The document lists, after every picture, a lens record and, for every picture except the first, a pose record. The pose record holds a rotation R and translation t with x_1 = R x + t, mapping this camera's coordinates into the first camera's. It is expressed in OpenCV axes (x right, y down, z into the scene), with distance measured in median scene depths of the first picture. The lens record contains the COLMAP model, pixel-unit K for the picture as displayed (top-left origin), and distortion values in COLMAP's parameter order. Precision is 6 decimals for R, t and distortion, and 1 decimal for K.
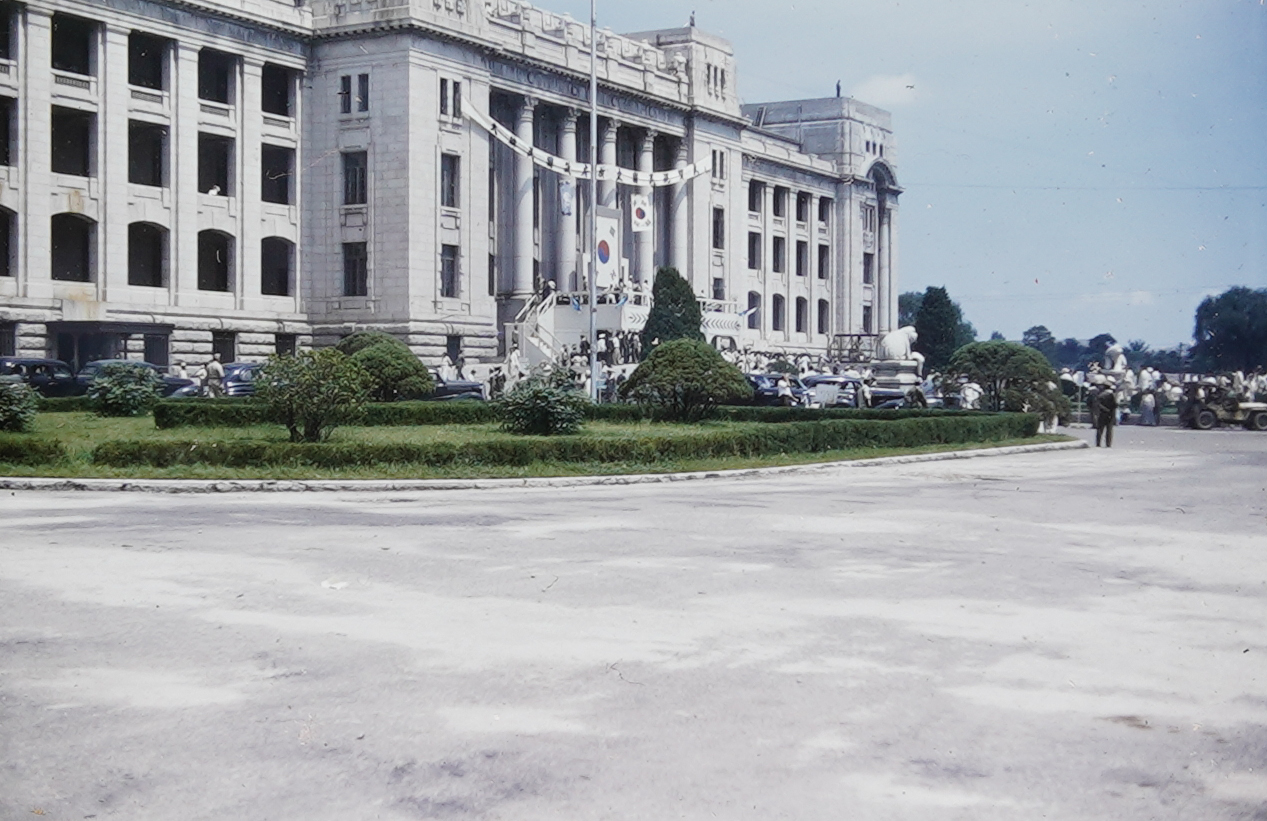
lens RADIAL K [[1816.8, 0, 633.5], [0, 1816.8, 410.5], [0, 0, 1]] dist [0.005036, 0.012015]
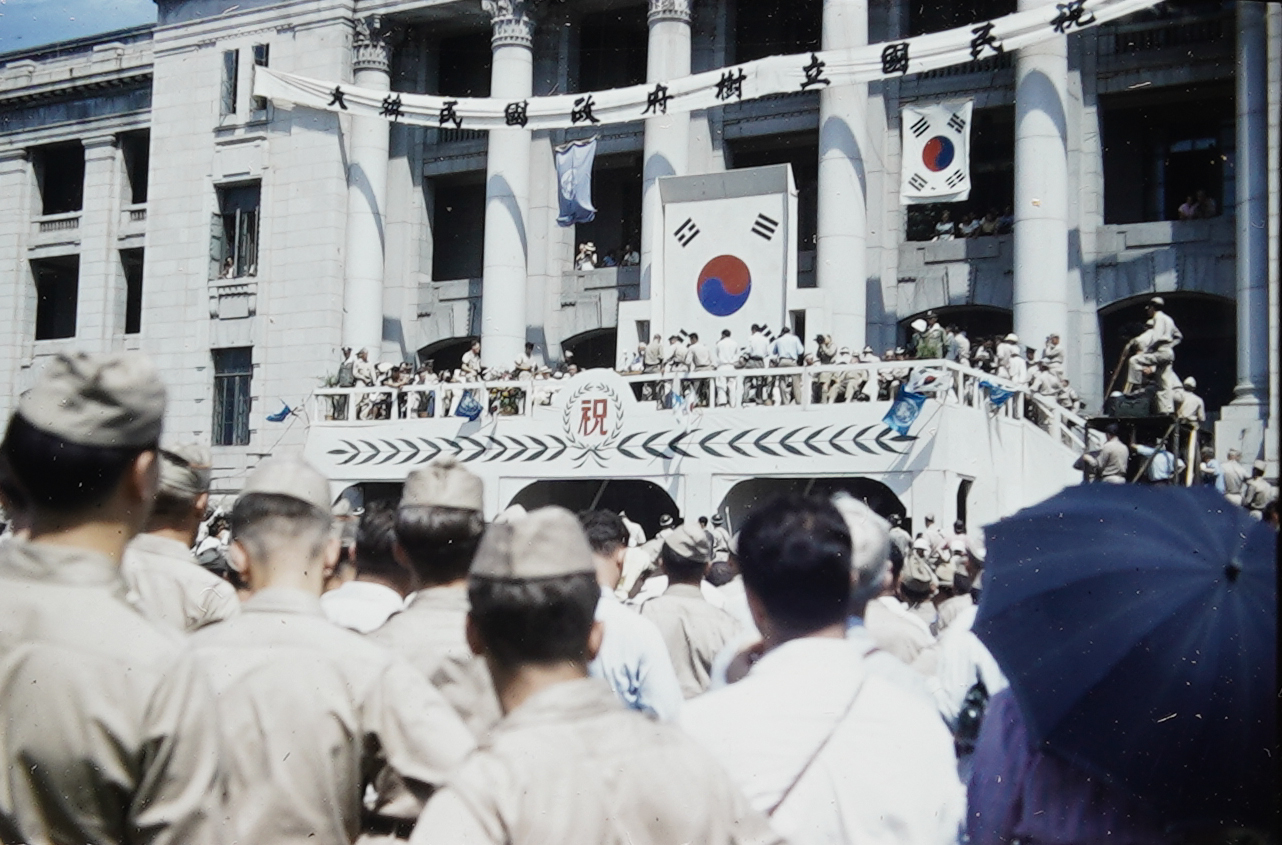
lens RADIAL K [[1748.3, 0, 637.8], [0, 1748.3, 467.9], [0, 0, 1]] dist [-0.083378, 0.462414]
pose [[-0.019718, -0.074435, -0.997031, 0.405166], [-0.036035, 0.996630, -0.073693, -0.022139], [0.999156, 0.034475, -0.022334, 1.127383]]
